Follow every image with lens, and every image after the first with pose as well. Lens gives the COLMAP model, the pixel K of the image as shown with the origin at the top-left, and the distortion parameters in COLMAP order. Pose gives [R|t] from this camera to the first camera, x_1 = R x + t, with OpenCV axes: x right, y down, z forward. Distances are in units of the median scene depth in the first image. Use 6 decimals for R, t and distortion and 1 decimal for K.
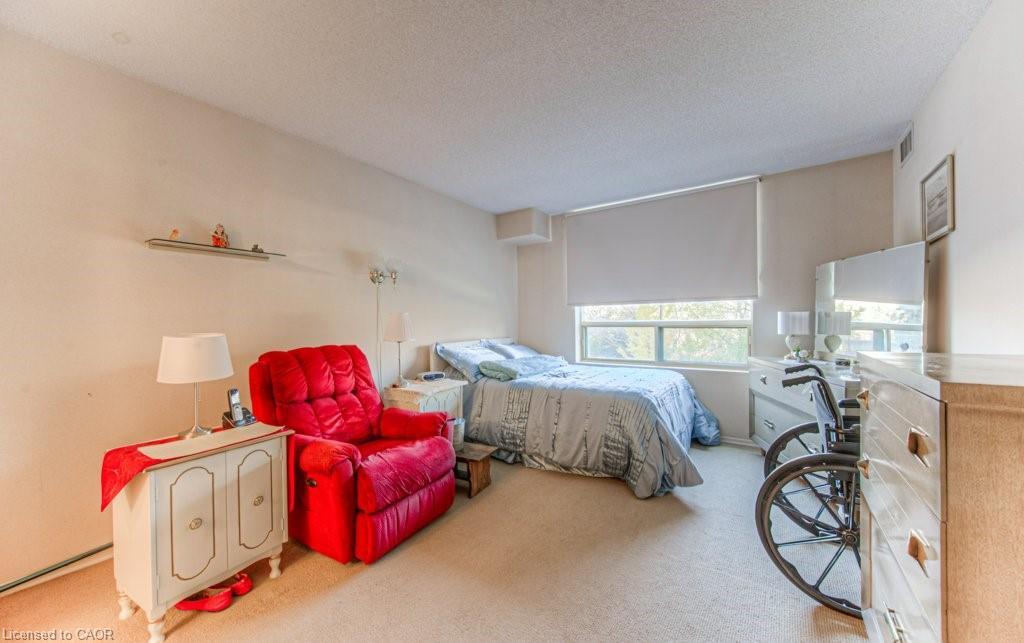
lens RADIAL K [[377.4, 0, 518.0], [0, 377.4, 325.6], [0, 0, 1]] dist [-0.002591, -0.000228]
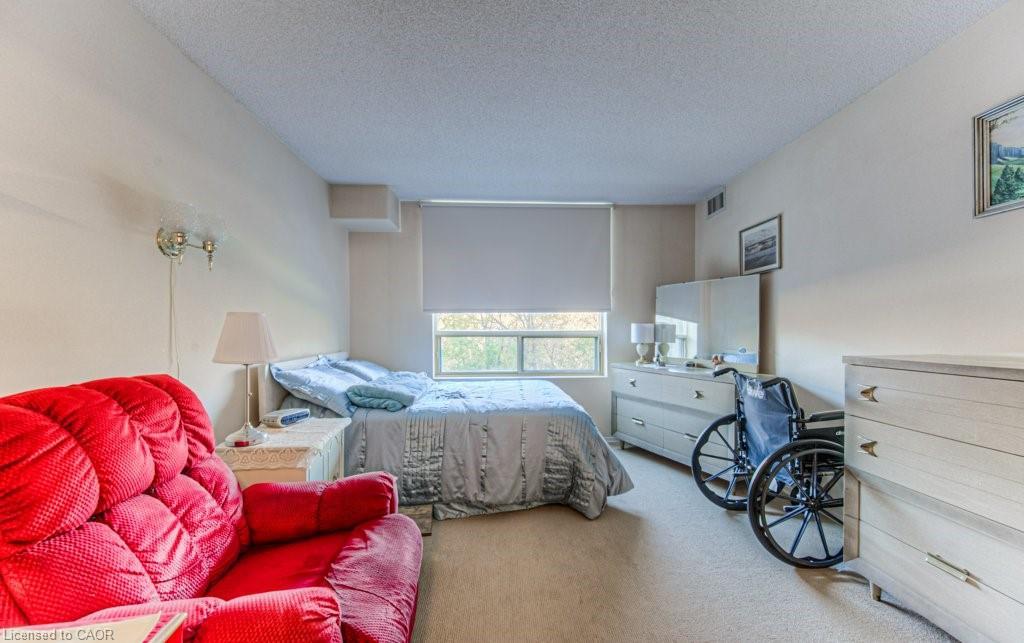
lens RADIAL K [[383.7, 0, 512.0], [0, 383.7, 333.5], [0, 0, 1]] dist [-0.001422, -0.000164]
pose [[0.795793, 0.002860, 0.605562, -0.338233], [0.000155, 0.999988, -0.004926, 0.000197], [-0.605568, 0.004014, 0.795783, 0.293846]]
